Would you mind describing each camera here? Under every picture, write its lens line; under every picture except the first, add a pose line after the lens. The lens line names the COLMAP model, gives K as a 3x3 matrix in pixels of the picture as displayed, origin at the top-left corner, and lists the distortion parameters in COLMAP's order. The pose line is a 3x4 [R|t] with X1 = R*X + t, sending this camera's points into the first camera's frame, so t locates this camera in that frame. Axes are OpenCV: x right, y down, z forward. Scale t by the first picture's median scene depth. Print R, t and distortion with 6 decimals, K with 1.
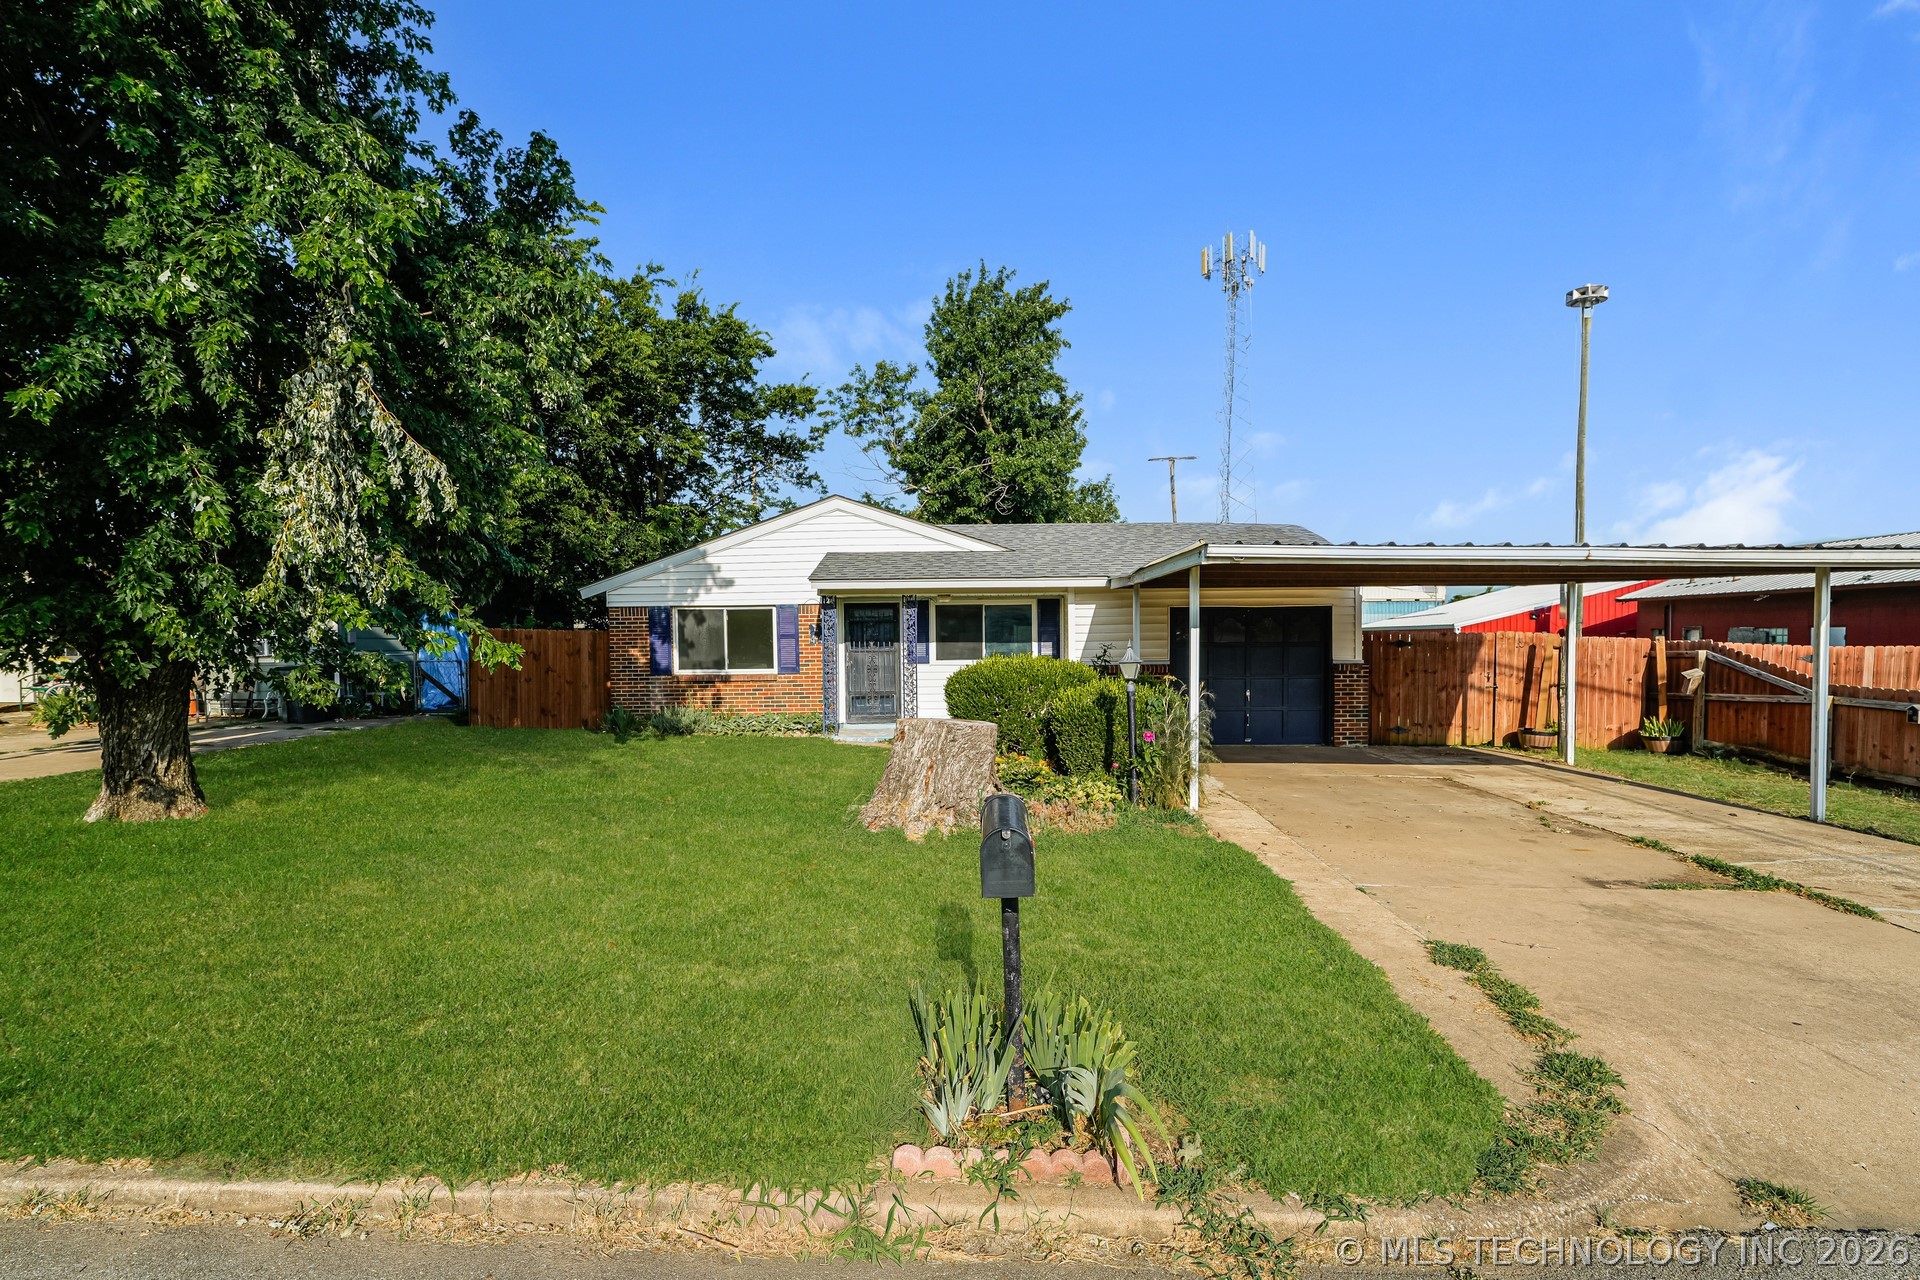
lens RADIAL K [[869.1, 0, 960.0], [0, 869.1, 642.3], [0, 0, 1]] dist [-0.010100, 0.004266]
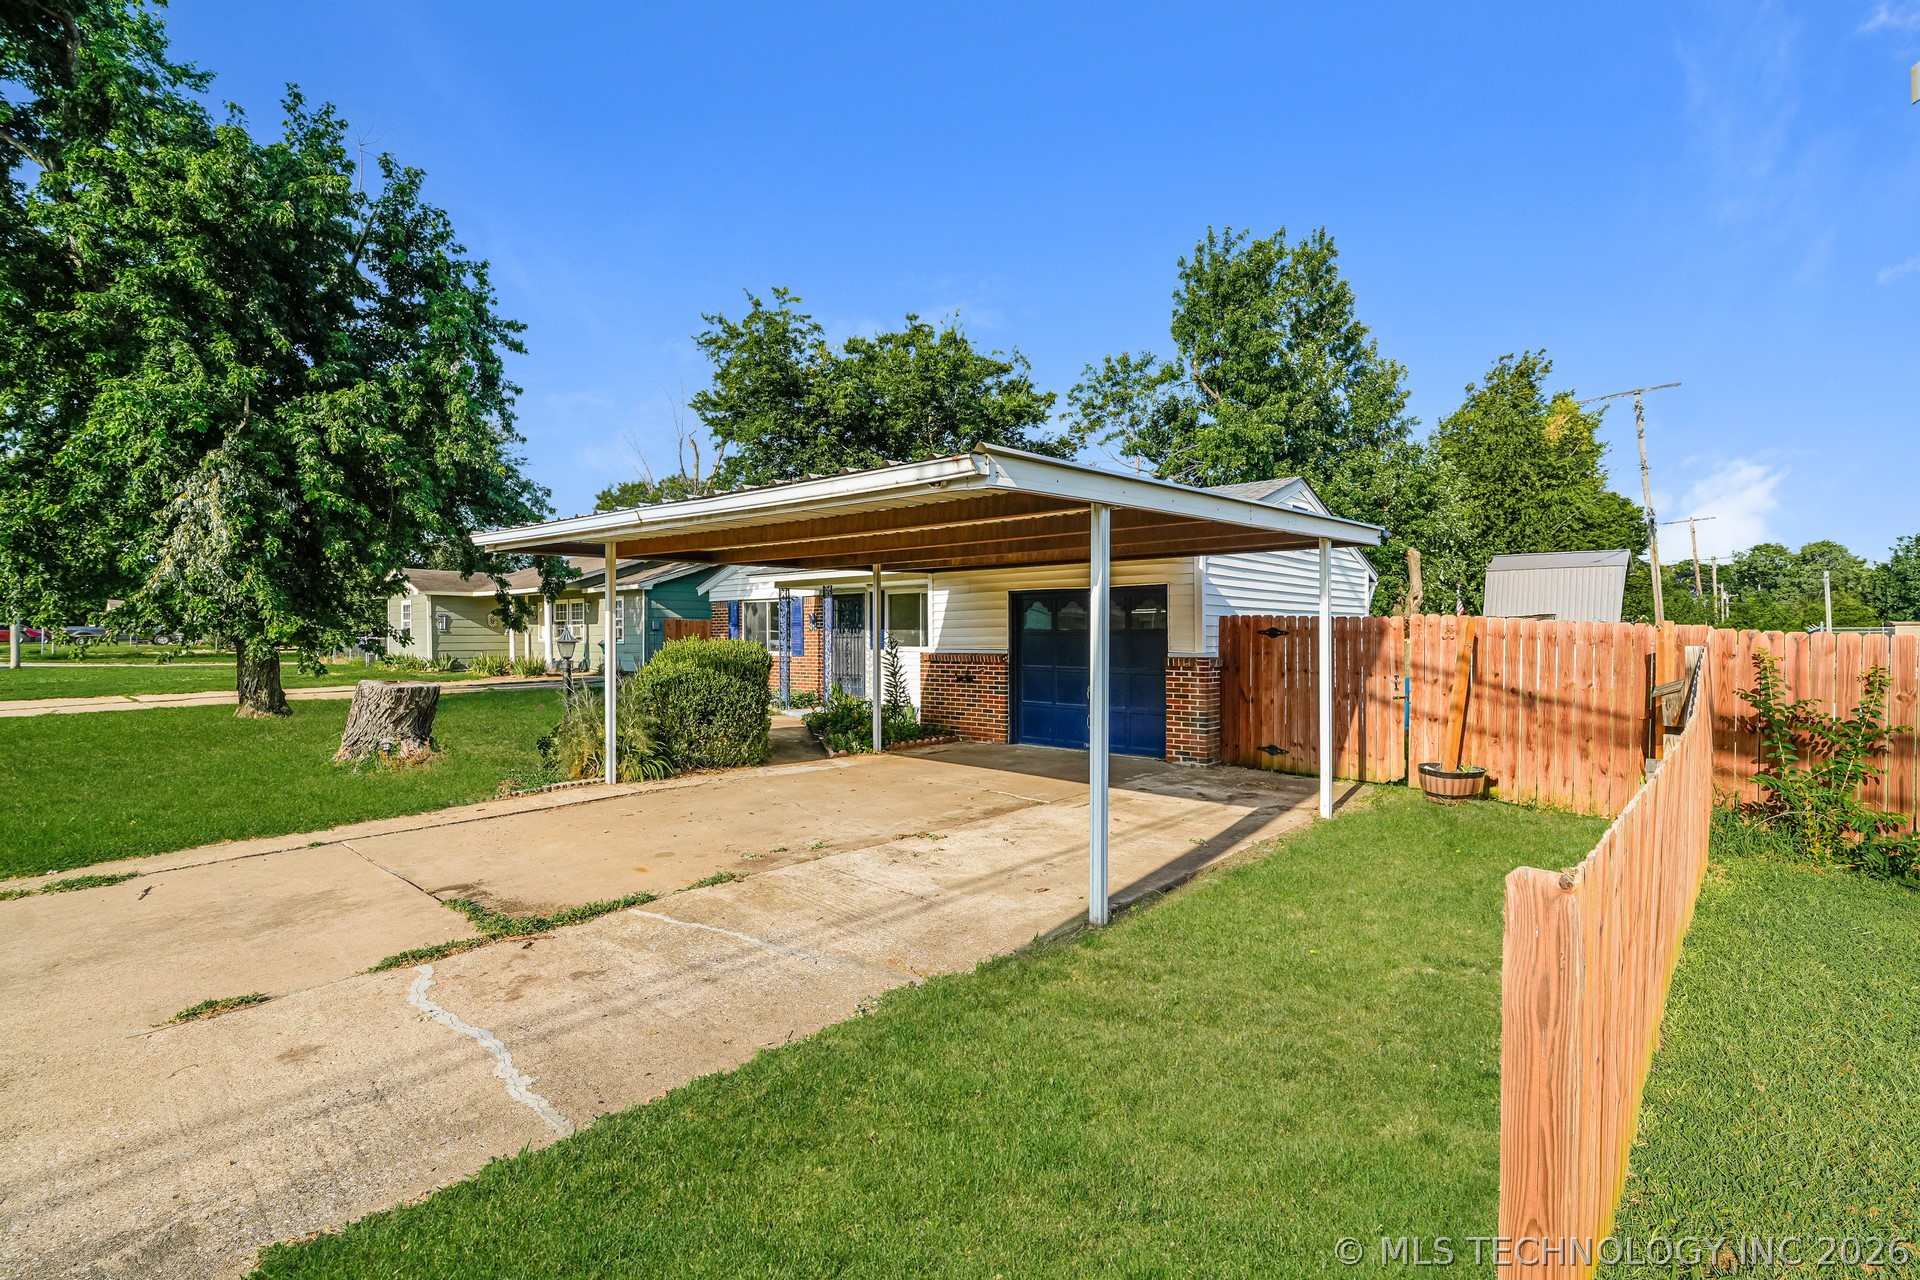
lens RADIAL K [[832.5, 0, 964.6], [0, 832.5, 640.1], [0, 0, 1]] dist [-0.000474, -0.000043]
pose [[0.782955, 0.011341, -0.621975, 0.744944], [-0.007399, 0.999933, 0.008918, 0.003575], [0.622035, -0.002381, 0.782986, 0.285691]]
